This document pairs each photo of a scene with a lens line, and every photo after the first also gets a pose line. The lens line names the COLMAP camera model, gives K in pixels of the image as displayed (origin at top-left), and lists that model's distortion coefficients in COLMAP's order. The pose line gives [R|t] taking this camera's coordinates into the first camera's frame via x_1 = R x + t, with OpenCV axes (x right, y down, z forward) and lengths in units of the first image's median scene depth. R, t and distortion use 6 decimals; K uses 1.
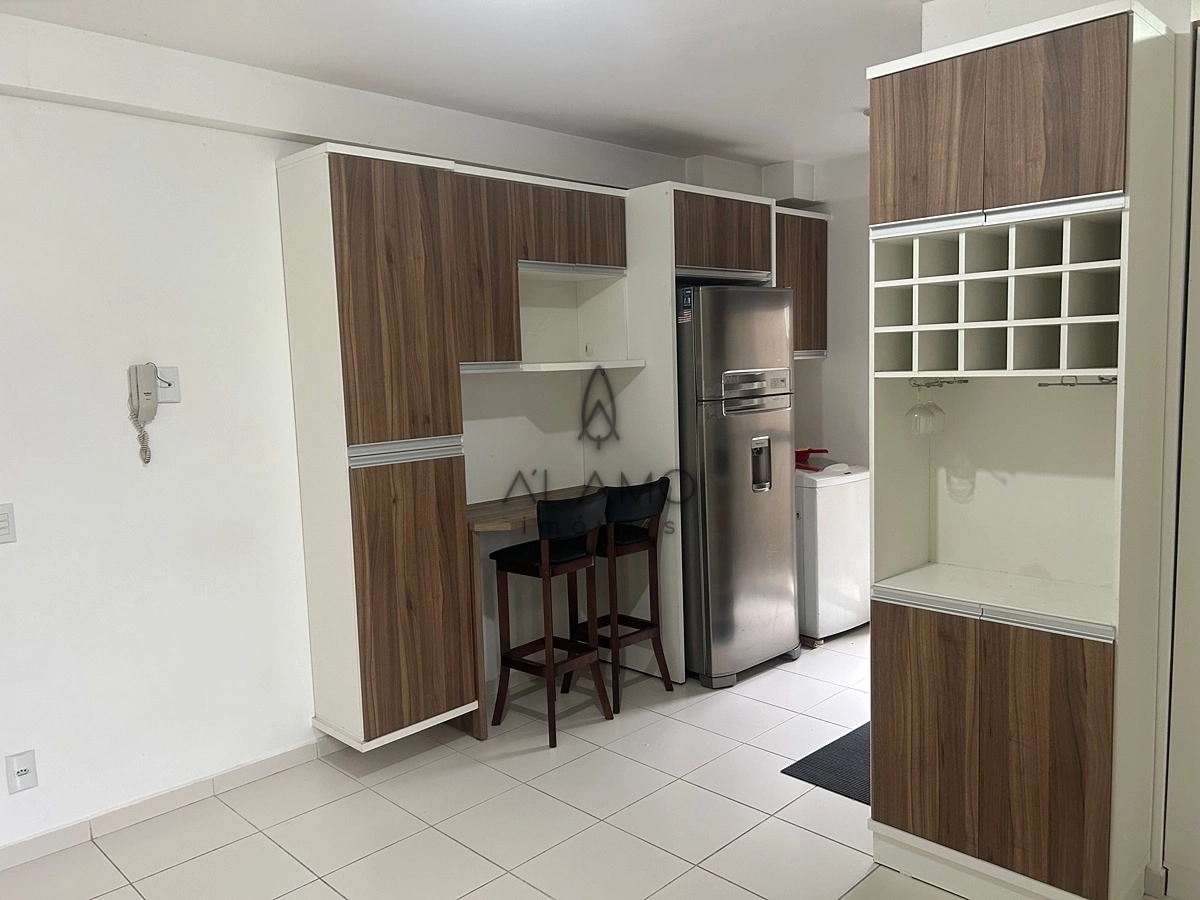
lens RADIAL K [[899.9, 0, 600.0], [0, 899.9, 450.0], [0, 0, 1]] dist [0.061423, -0.062770]
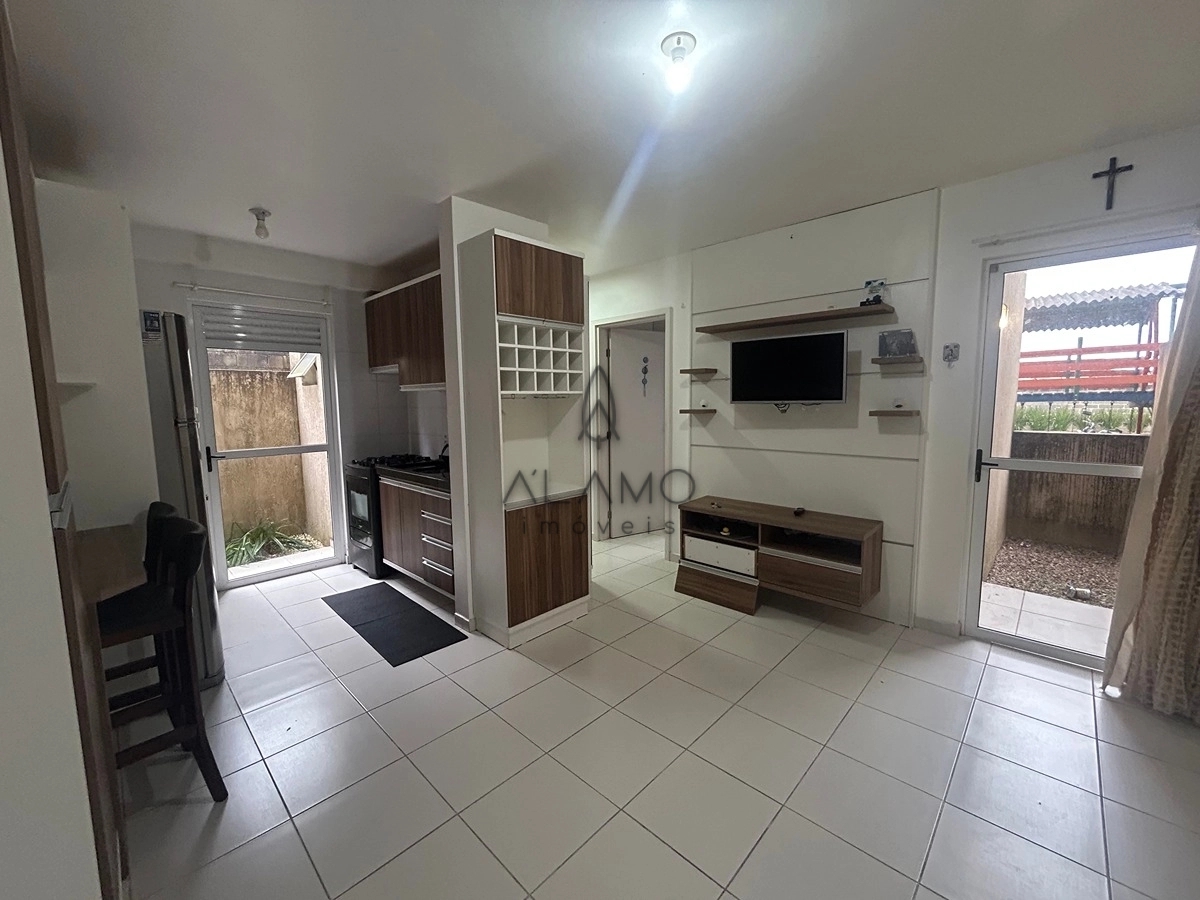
lens RADIAL K [[484.8, 0, 600.7], [0, 484.8, 448.5], [0, 0, 1]] dist [-0.001286, -0.000041]
pose [[-0.018789, -0.072194, 0.997214, -0.596186], [0.114008, 0.990730, 0.073873, -0.014242], [-0.993302, 0.115078, -0.010384, 0.681203]]
